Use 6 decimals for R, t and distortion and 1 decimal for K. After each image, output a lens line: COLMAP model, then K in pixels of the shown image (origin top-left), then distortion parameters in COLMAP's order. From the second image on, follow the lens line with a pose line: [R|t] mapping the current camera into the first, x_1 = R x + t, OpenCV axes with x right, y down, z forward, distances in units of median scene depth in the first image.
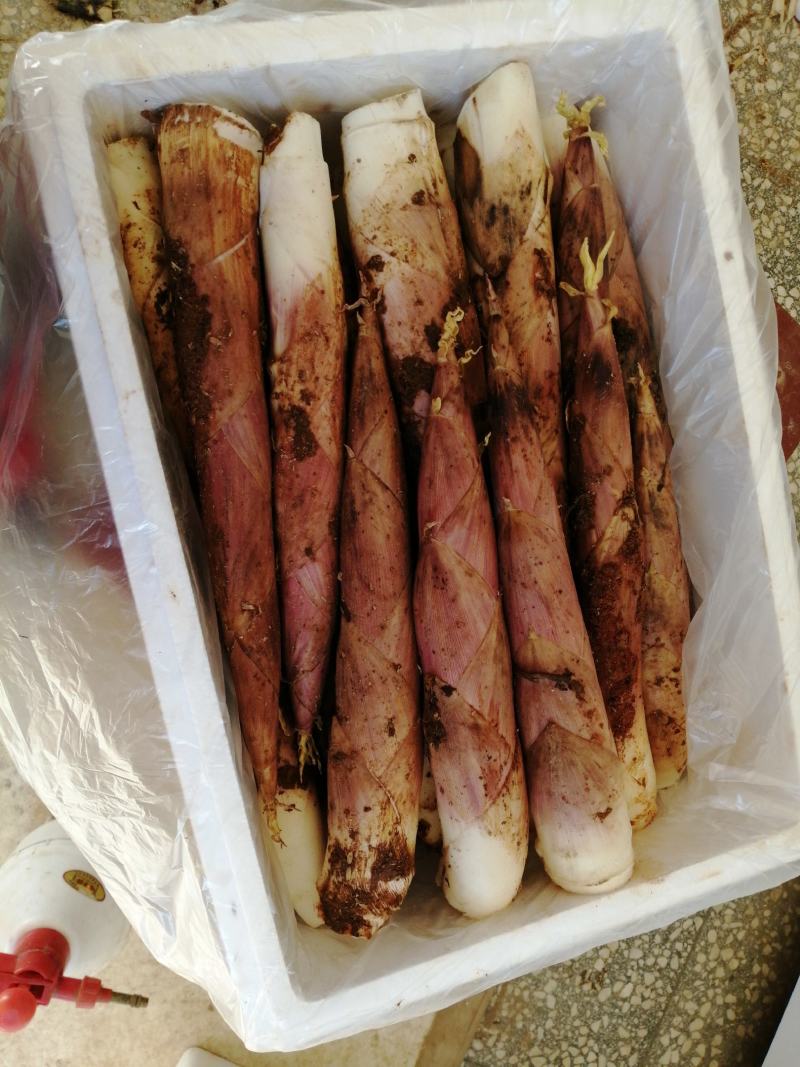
lens RADIAL K [[771.7, 0, 400.0], [0, 771.7, 533.5], [0, 0, 1]] dist [0.006719, 0.002119]
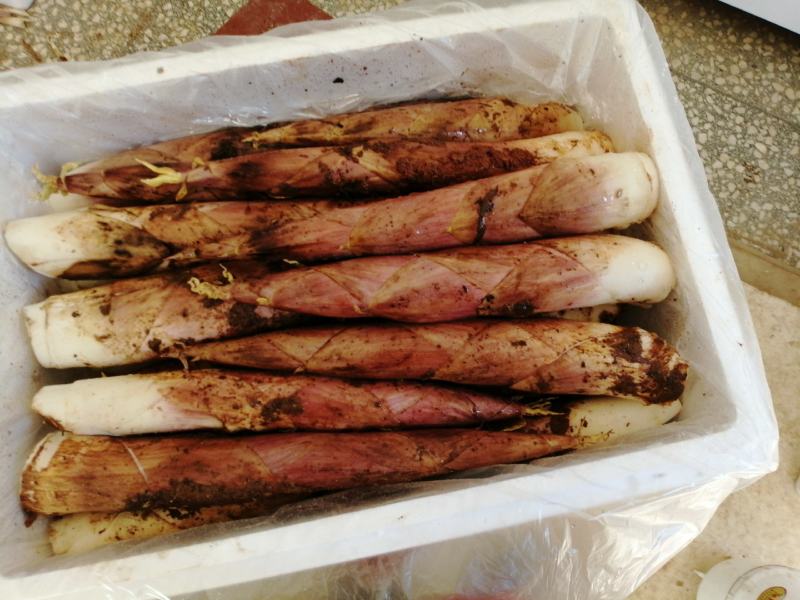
lens RADIAL K [[578.6, 0, 400.0], [0, 578.6, 300.0], [0, 0, 1]] dist [0.006719, 0.002119]
pose [[0.027320, -0.999585, 0.009149, 0.044398], [0.999160, 0.027027, -0.030817, 0.083074], [0.030557, 0.009983, 0.999483, 0.047740]]
